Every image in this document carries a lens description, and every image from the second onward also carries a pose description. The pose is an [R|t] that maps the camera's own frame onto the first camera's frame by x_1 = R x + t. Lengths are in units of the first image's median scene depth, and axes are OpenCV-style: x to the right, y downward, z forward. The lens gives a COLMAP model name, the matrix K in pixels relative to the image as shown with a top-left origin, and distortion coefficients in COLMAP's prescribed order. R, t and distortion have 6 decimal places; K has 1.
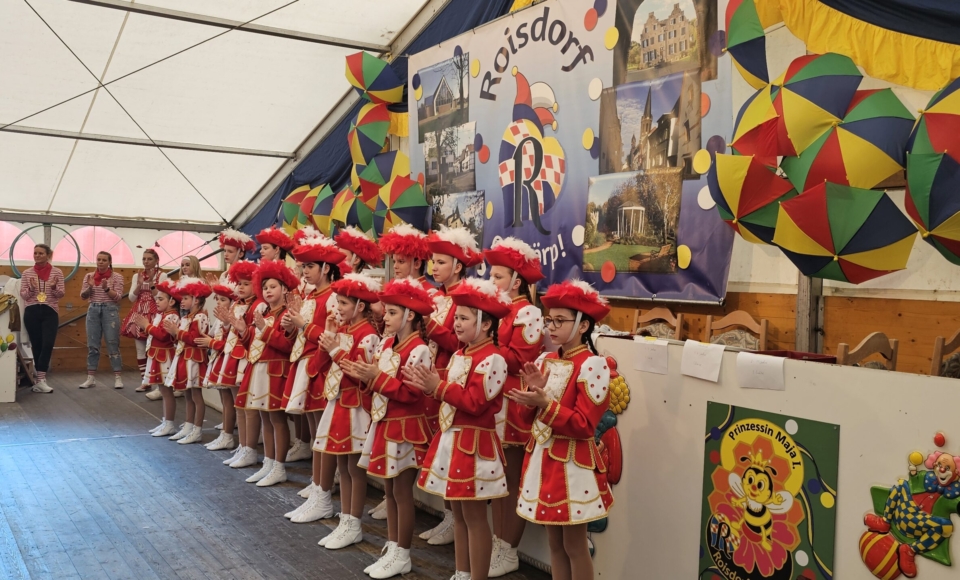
lens RADIAL K [[912.6, 0, 477.8], [0, 912.6, 308.2], [0, 0, 1]] dist [0.008070, 0.000000]
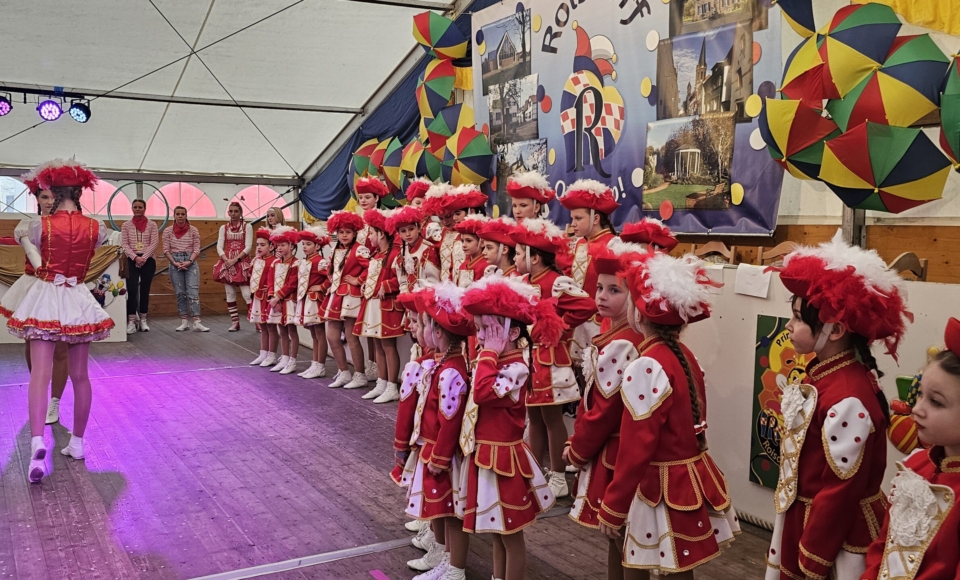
lens RADIAL K [[912.6, 0, 443.9], [0, 912.6, 315.8], [0, 0, 1]] dist [0.008070, 0.000000]
pose [[0.996118, -0.015155, -0.086709, -0.026803], [0.020665, 0.997799, 0.063010, 0.011466], [0.085563, -0.064557, 0.994239, -0.111111]]
